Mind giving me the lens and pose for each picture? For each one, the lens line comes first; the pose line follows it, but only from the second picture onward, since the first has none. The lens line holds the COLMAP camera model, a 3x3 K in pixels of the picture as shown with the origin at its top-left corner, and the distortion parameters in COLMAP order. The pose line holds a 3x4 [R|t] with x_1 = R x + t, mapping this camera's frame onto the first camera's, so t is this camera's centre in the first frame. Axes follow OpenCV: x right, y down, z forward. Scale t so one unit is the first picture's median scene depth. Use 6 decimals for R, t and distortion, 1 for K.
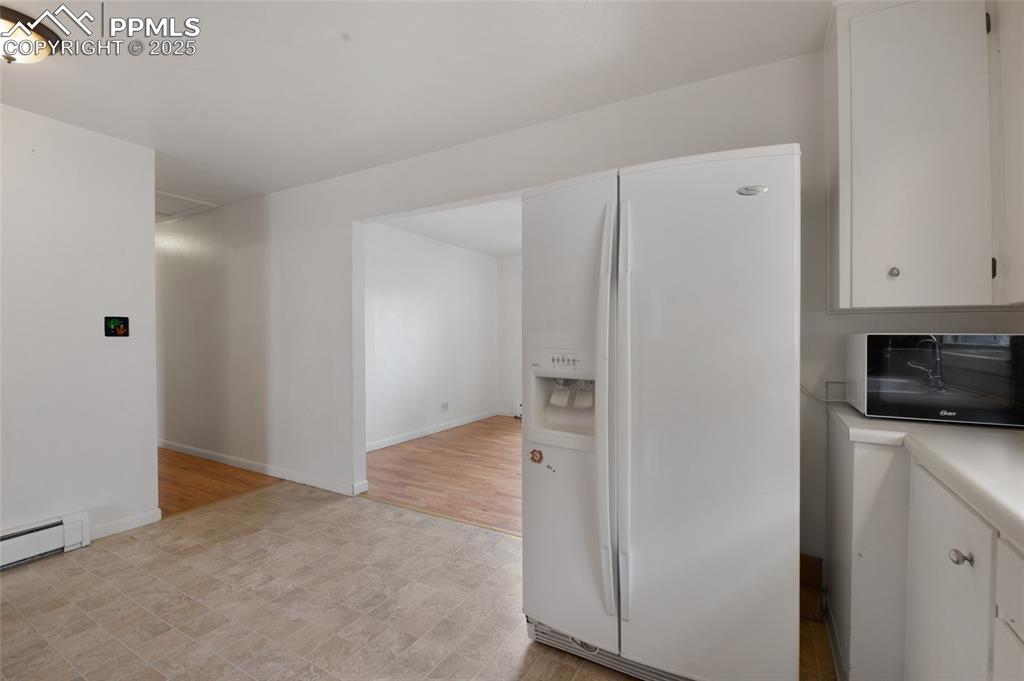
lens RADIAL K [[448.3, 0, 509.3], [0, 448.3, 341.5], [0, 0, 1]] dist [-0.002803, -0.005266]
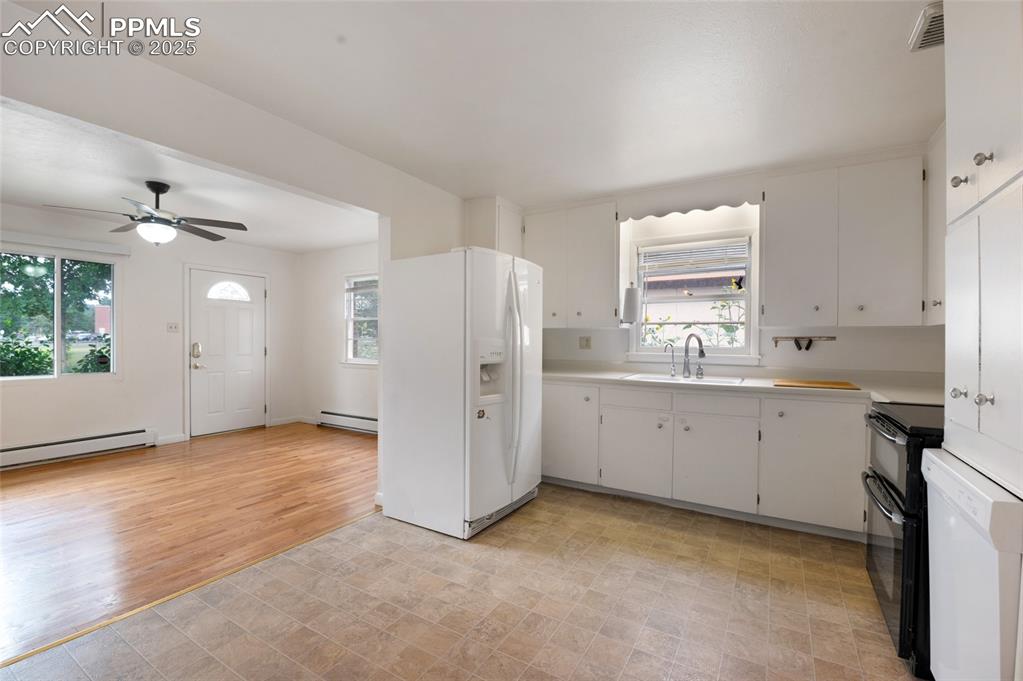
lens RADIAL K [[447.9, 0, 502.3], [0, 447.9, 343.8], [0, 0, 1]] dist [-0.002803, -0.005266]
pose [[0.037313, -0.004883, 0.999292, -1.293625], [0.007614, 0.999960, 0.004602, -0.001792], [-0.999275, 0.007437, 0.037349, 0.727390]]
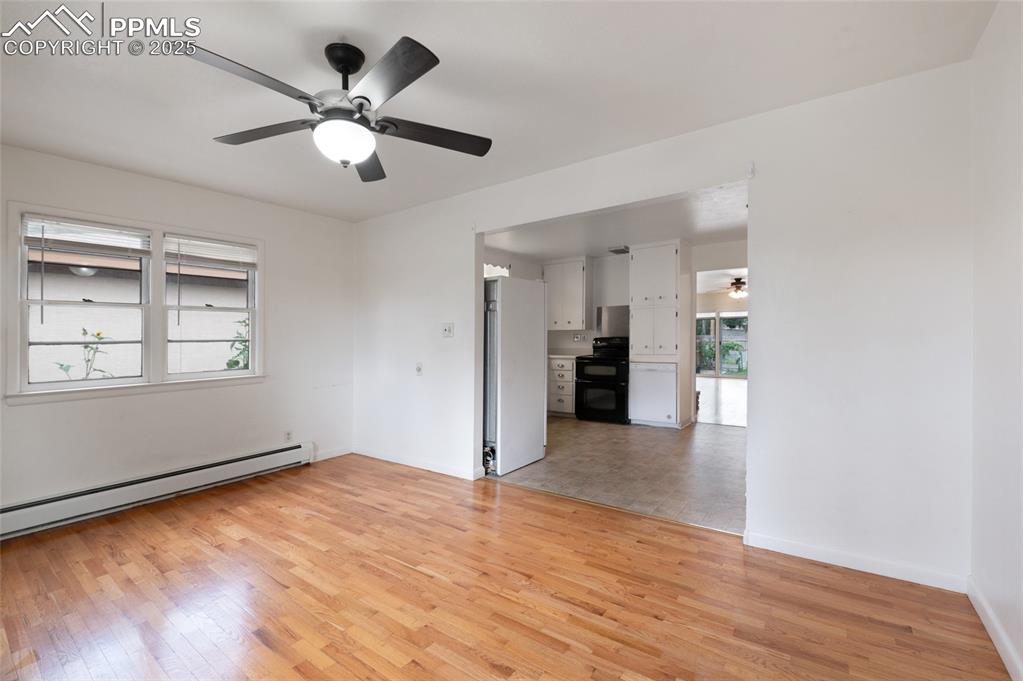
lens RADIAL K [[447.9, 0, 504.0], [0, 447.9, 331.9], [0, 0, 1]] dist [-0.002803, -0.005266]
pose [[-0.994084, 0.016209, 0.107396, -0.018772], [0.016433, 0.999864, 0.001203, -0.036047], [-0.107362, 0.002960, -0.994216, 3.108618]]
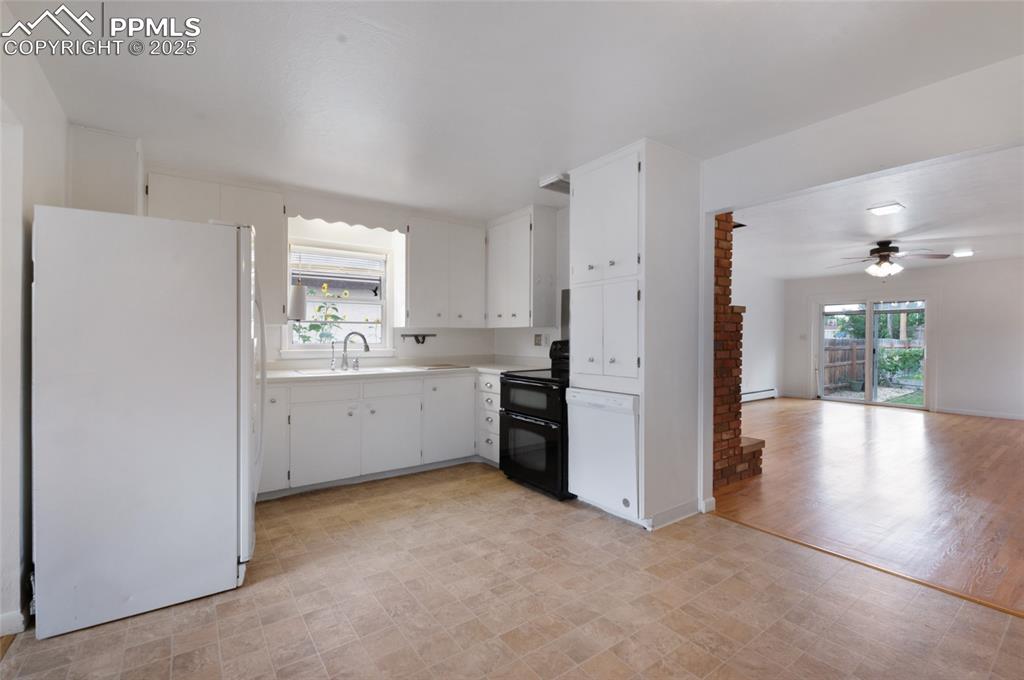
lens RADIAL K [[448.3, 0, 507.1], [0, 448.3, 348.9], [0, 0, 1]] dist [-0.002803, -0.005266]
pose [[-0.907660, -0.007397, 0.419641, -0.929610], [0.007944, 0.999363, 0.034797, -0.016590], [-0.419631, 0.034918, -0.907023, 1.753983]]
